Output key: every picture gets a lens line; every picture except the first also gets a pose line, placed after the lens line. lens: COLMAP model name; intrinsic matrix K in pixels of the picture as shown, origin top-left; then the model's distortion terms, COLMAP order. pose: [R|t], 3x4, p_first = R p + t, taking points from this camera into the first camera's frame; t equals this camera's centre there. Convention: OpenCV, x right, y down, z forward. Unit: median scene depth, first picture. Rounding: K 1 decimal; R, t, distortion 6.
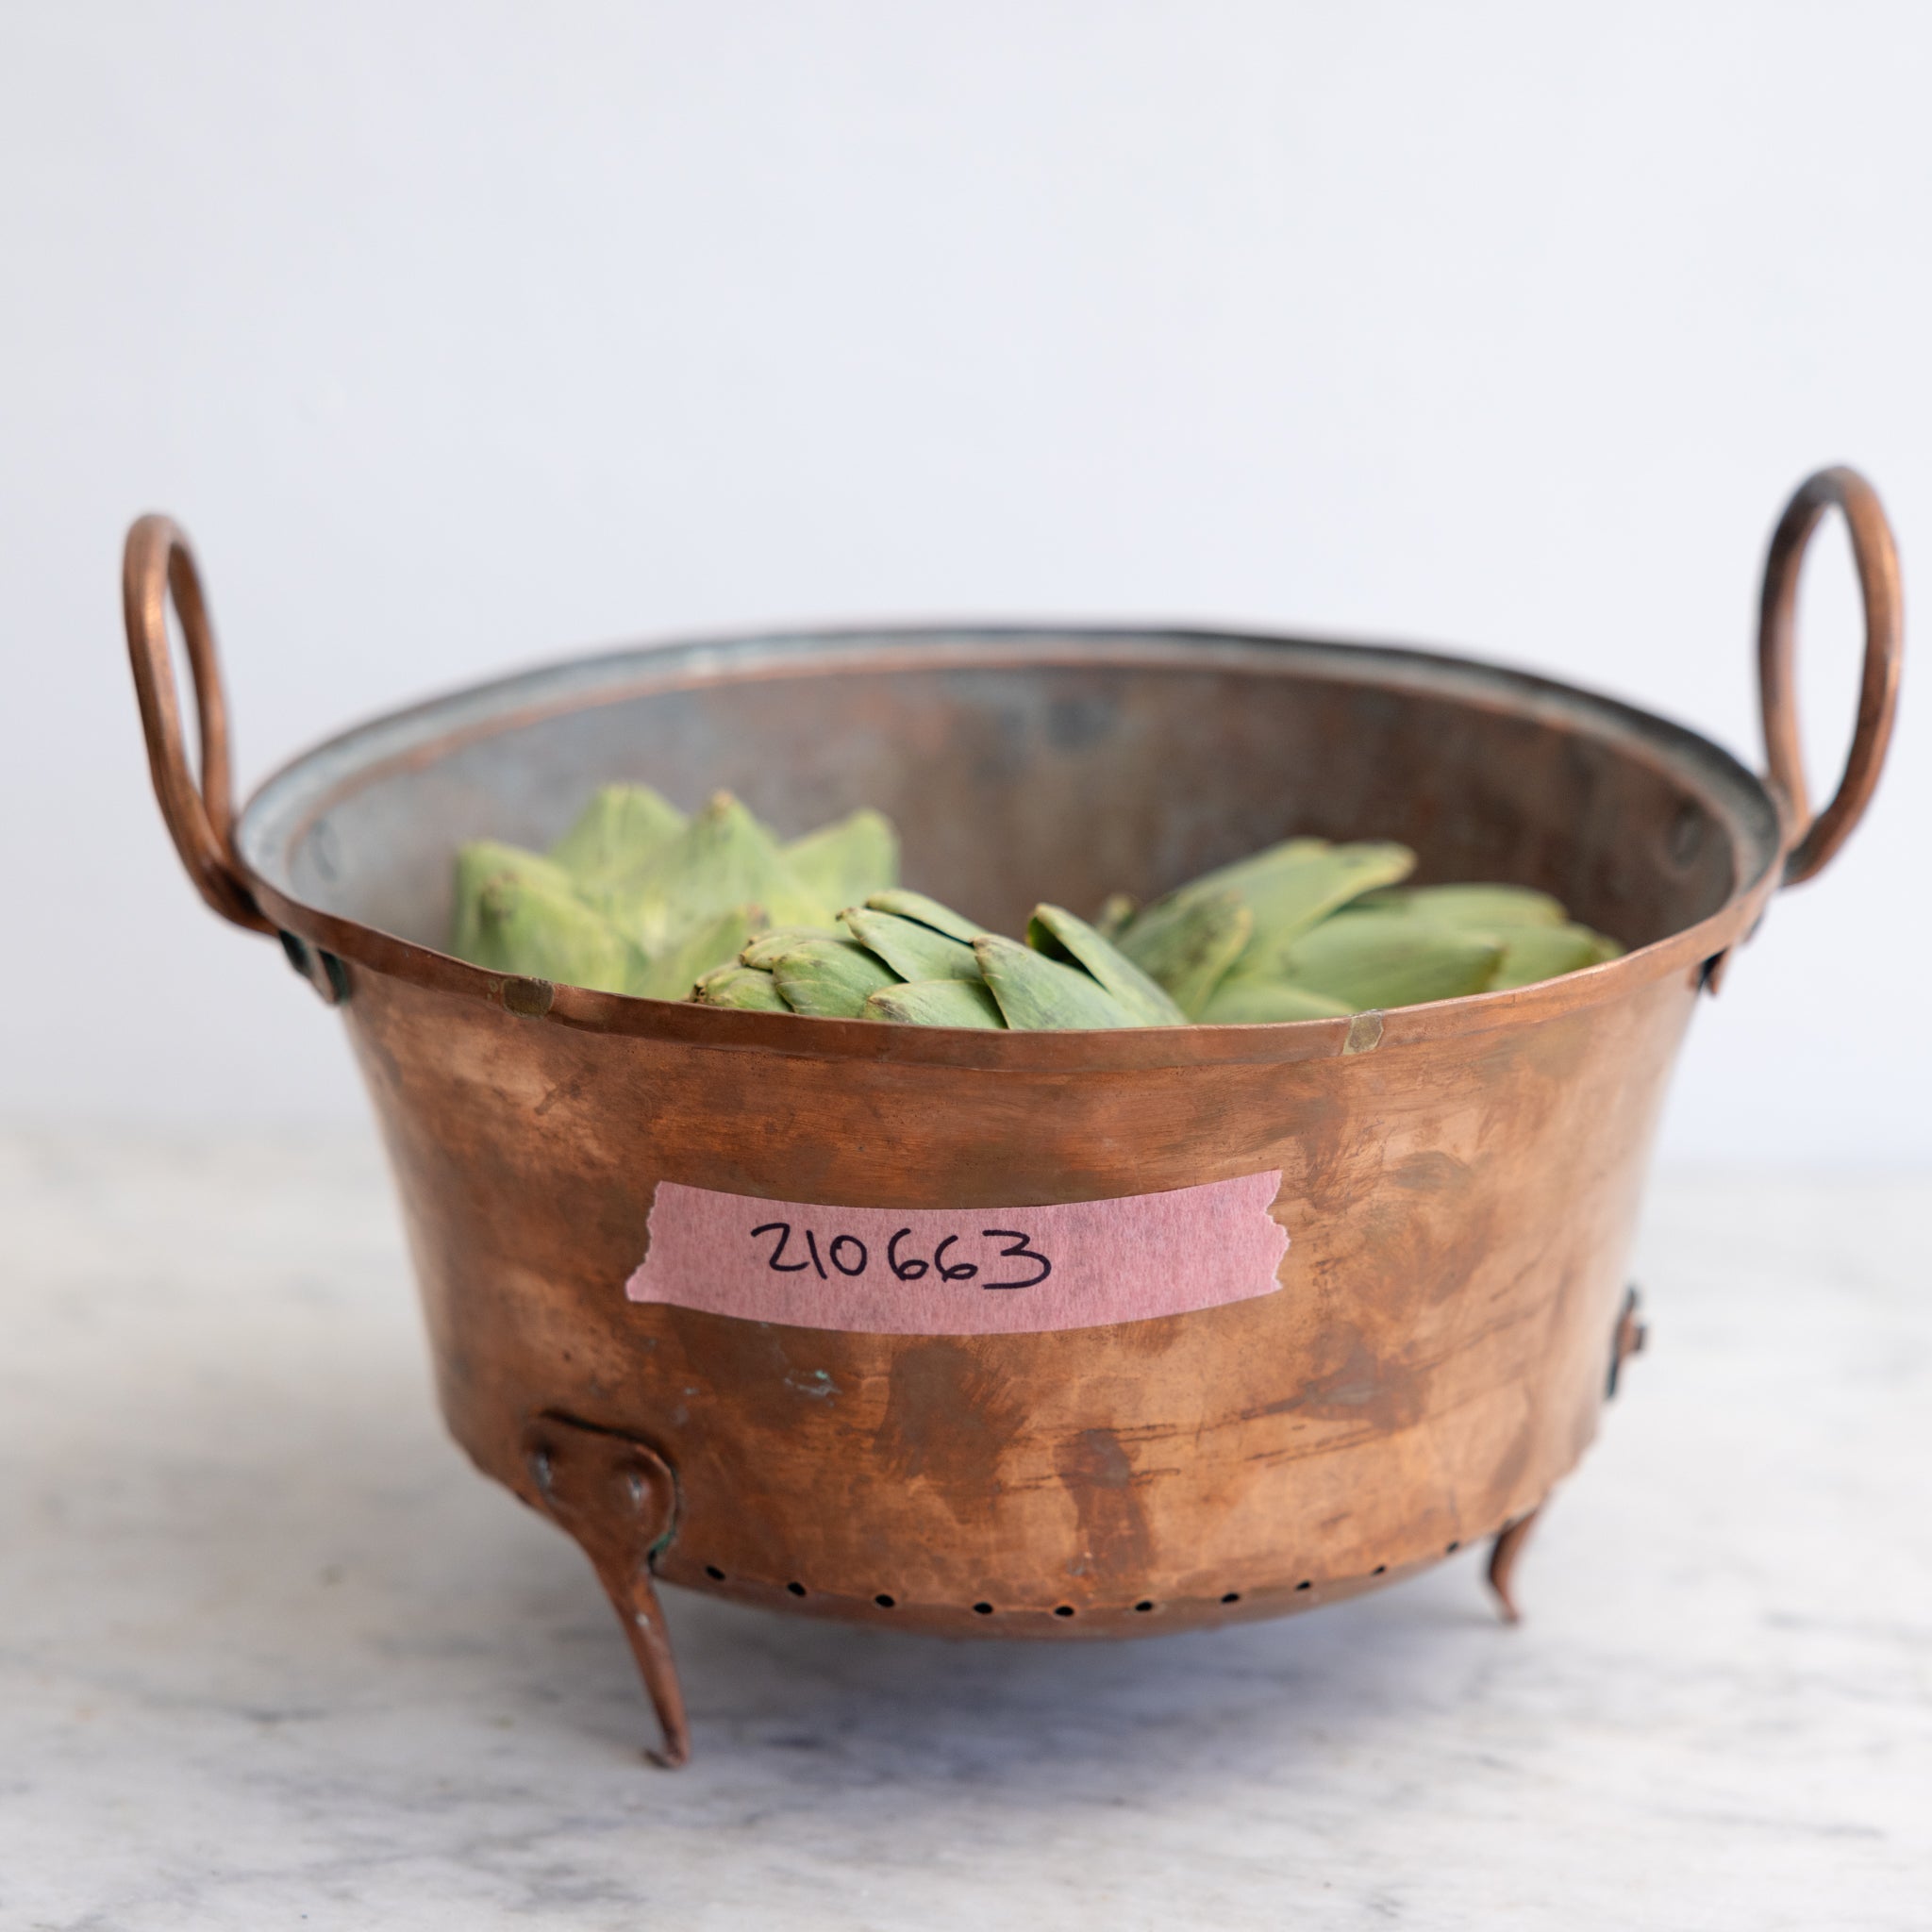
lens RADIAL K [[5535.3, 0, 824.9], [0, 5535.3, 963.8], [0, 0, 1]] dist [-0.034203, 0.678371]
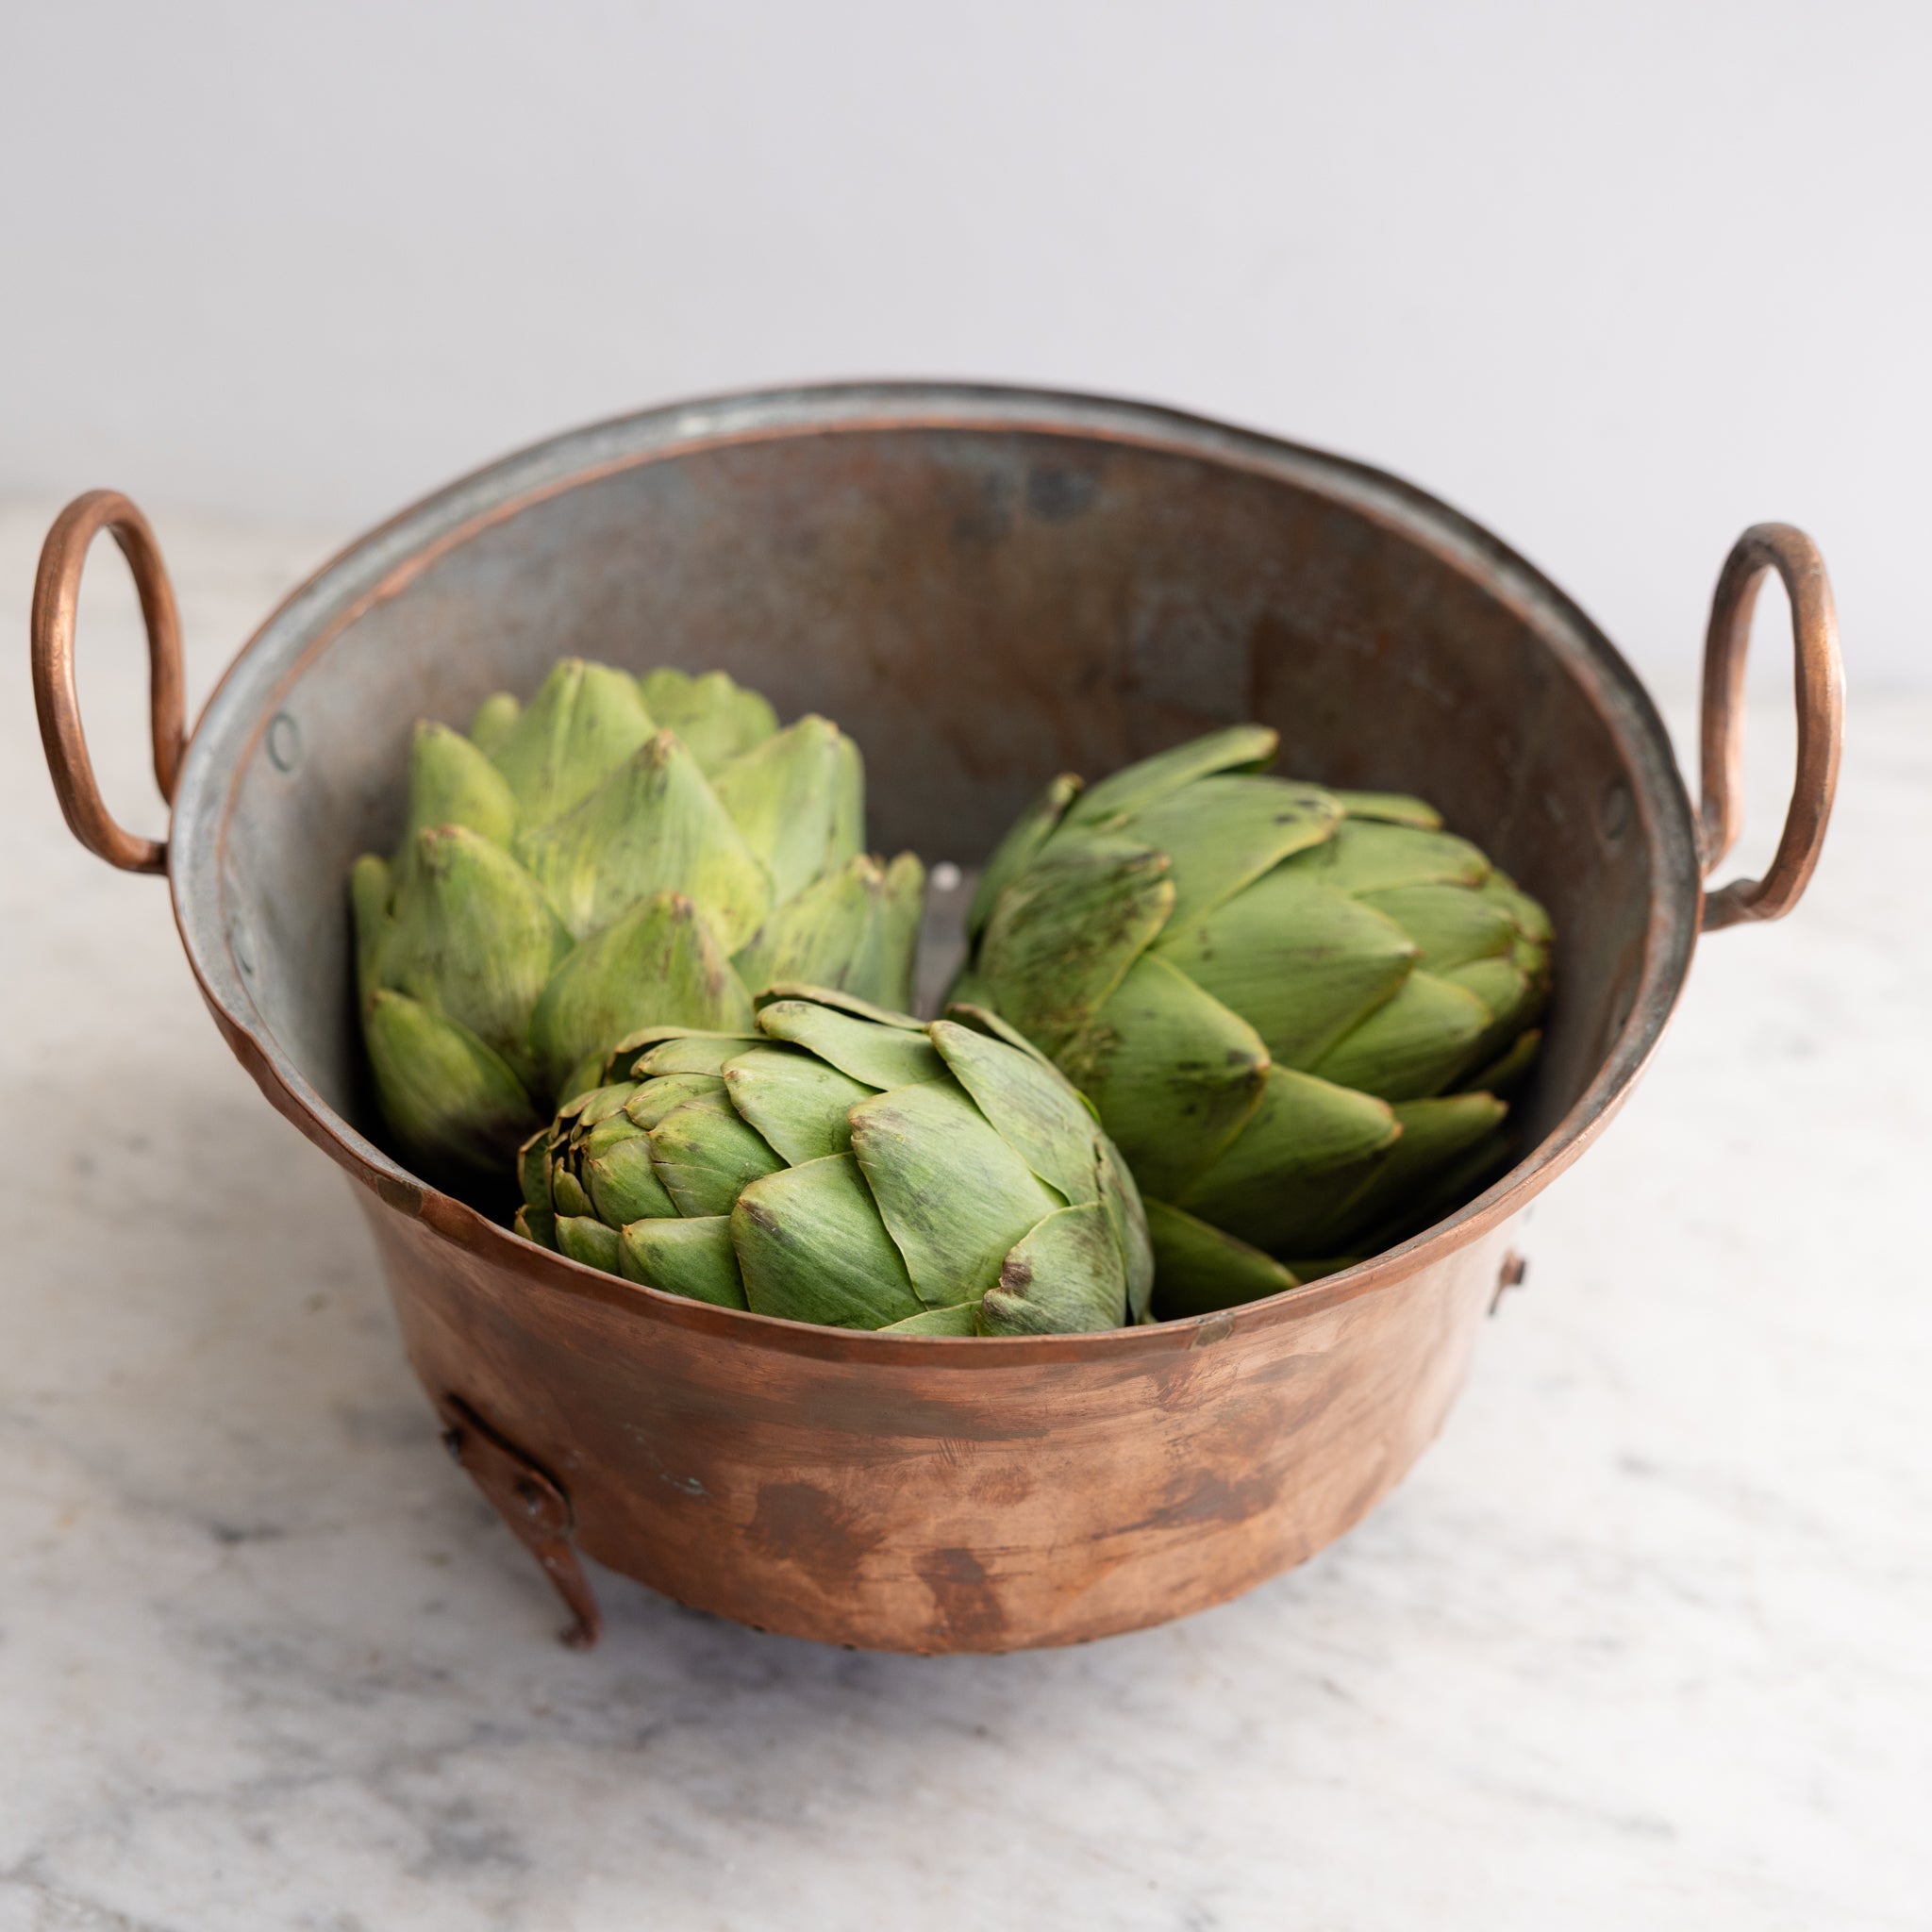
lens RADIAL K [[4223.7, 0, 875.6], [0, 4223.7, 914.2], [0, 0, 1]] dist [-0.024444, 0.232581]
pose [[0.997153, 0.057862, -0.048350, 0.065740], [-0.033587, 0.914924, 0.402227, -0.345010], [0.067510, -0.399458, 0.914262, 0.310958]]
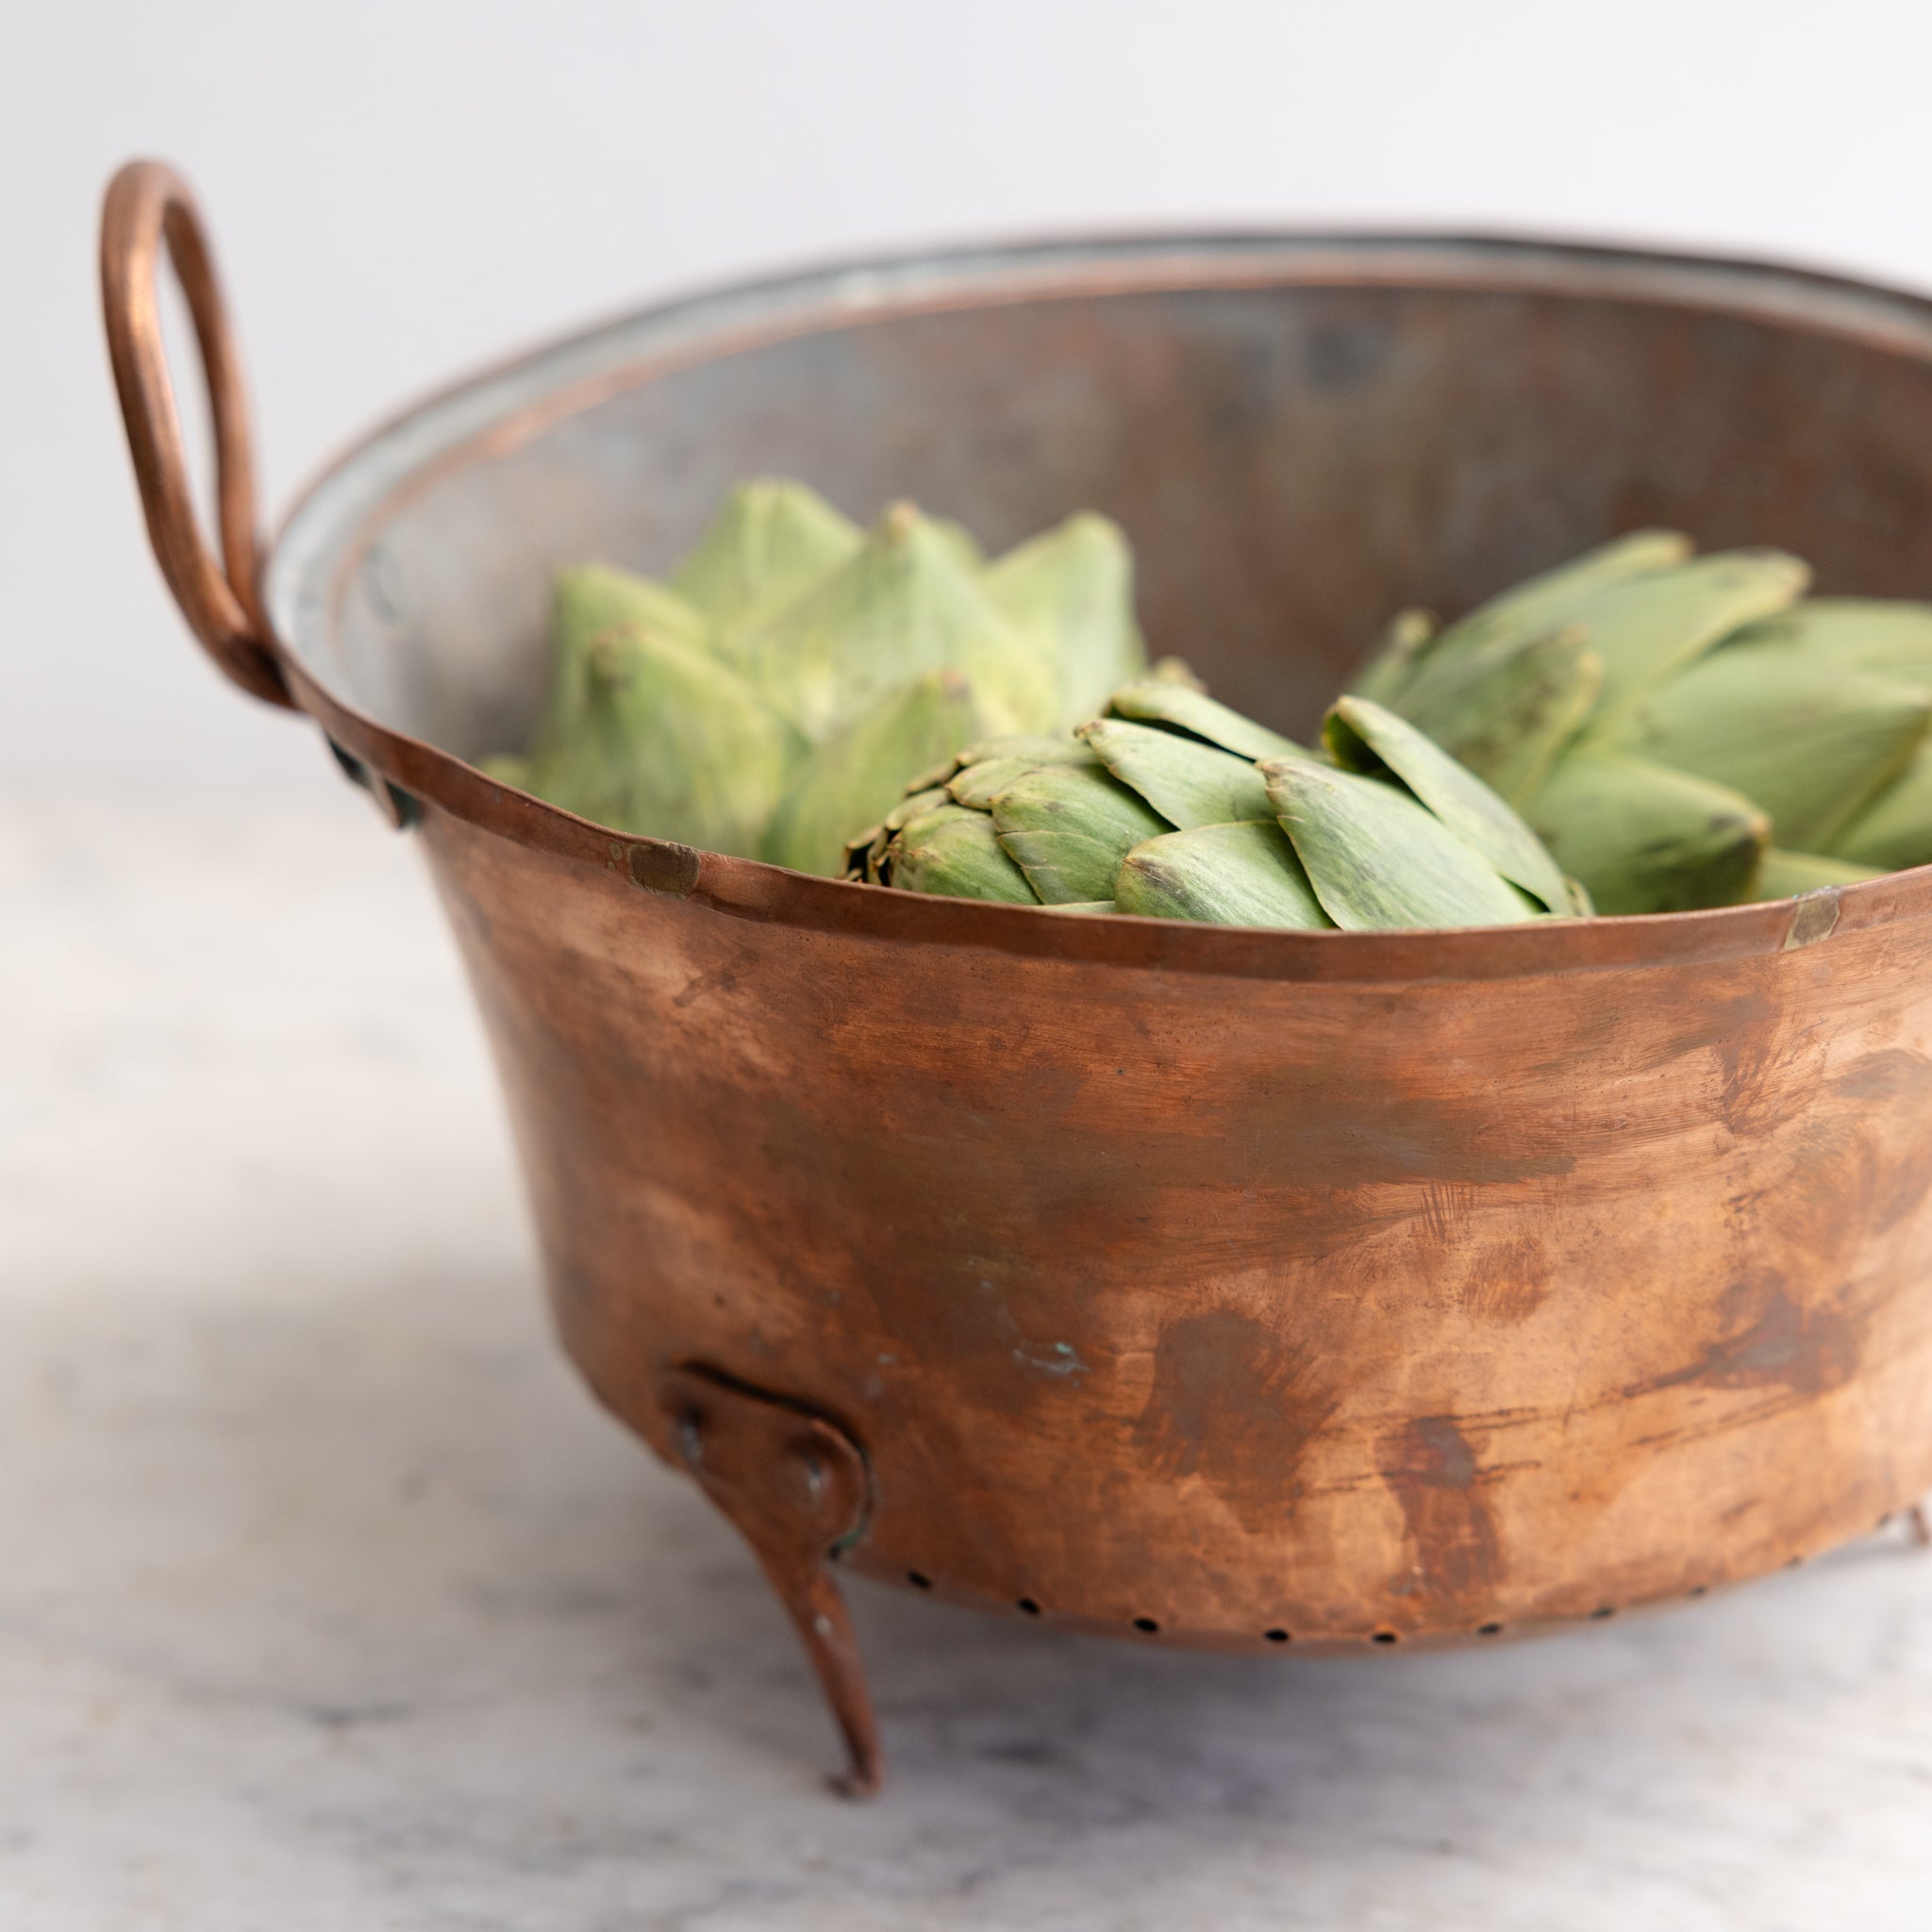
lens RADIAL K [[5535.3, 0, 824.9], [0, 5535.3, 963.8], [0, 0, 1]] dist [-0.034203, 0.678371]
pose [[0.999825, -0.014646, -0.011647, -0.023249], [0.016050, 0.991206, 0.131352, -0.075664], [0.009621, -0.131516, 0.991267, 0.262239]]
